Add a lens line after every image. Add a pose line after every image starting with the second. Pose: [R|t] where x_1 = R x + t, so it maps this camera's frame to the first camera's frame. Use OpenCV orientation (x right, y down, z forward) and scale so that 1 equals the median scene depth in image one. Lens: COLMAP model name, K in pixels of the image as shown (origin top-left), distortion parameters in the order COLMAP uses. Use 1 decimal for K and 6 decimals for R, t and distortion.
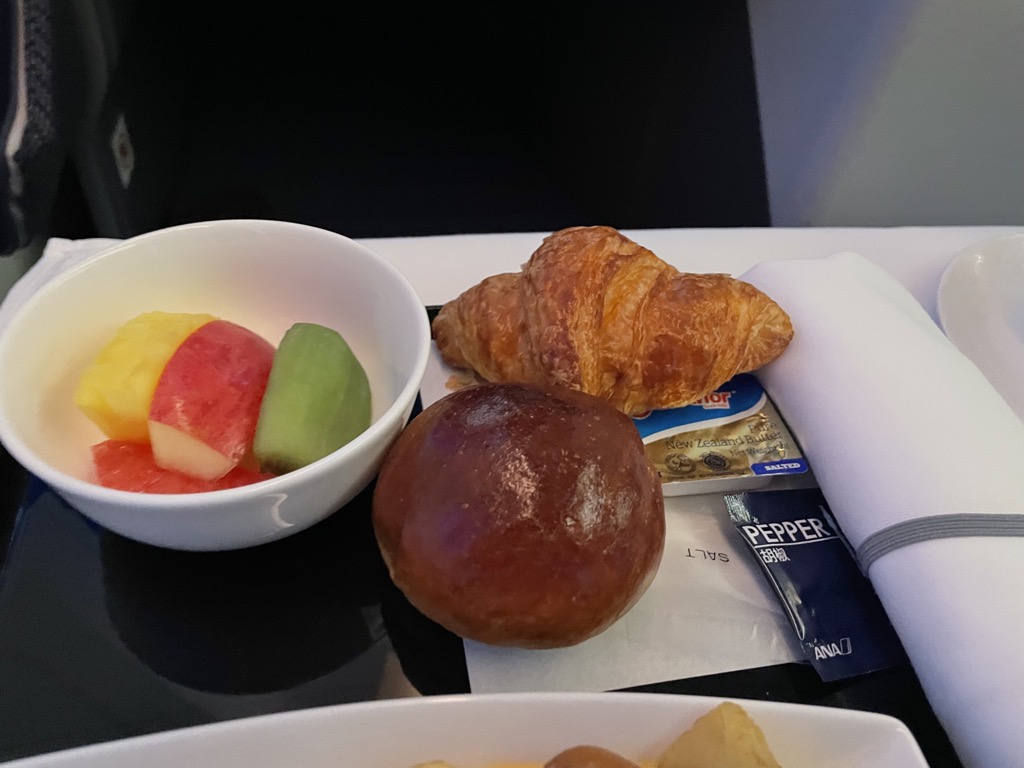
lens RADIAL K [[808.7, 0, 512.0], [0, 808.7, 384.0], [0, 0, 1]] dist [0.106967, -0.177116]
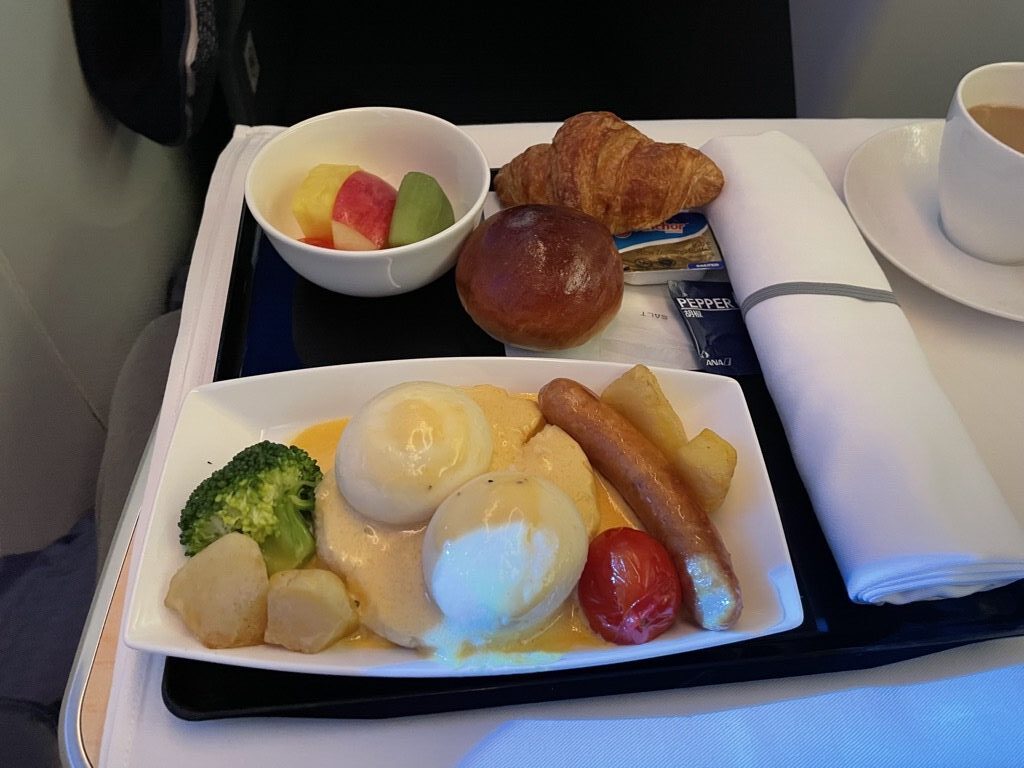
lens RADIAL K [[808.7, 0, 512.0], [0, 808.7, 384.0], [0, 0, 1]] dist [0.106967, -0.177116]
pose [[0.995334, 0.031256, -0.091283, 0.103126], [-0.022104, 0.994781, 0.099609, 0.184343], [0.093920, -0.097127, 0.990831, -0.652890]]
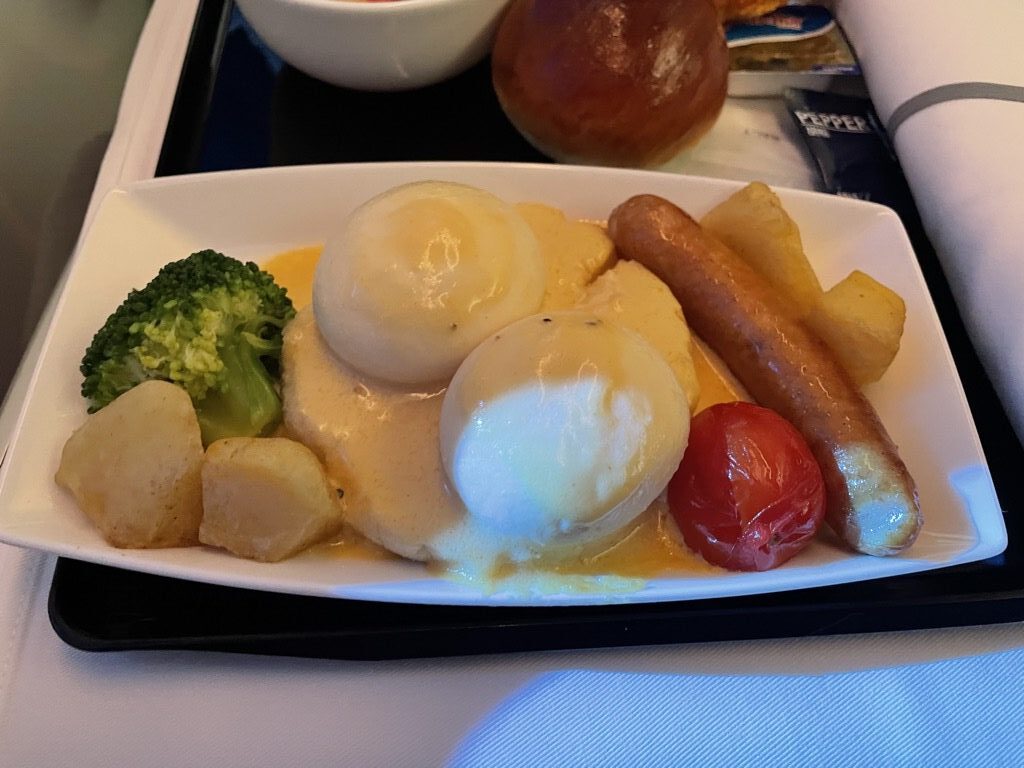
lens RADIAL K [[808.7, 0, 512.0], [0, 808.7, 384.0], [0, 0, 1]] dist [0.106967, -0.177116]
pose [[0.992422, 0.082252, -0.091288, 0.013792], [-0.063995, 0.980187, 0.187450, 0.355719], [0.104898, -0.180187, 0.978023, -0.281026]]
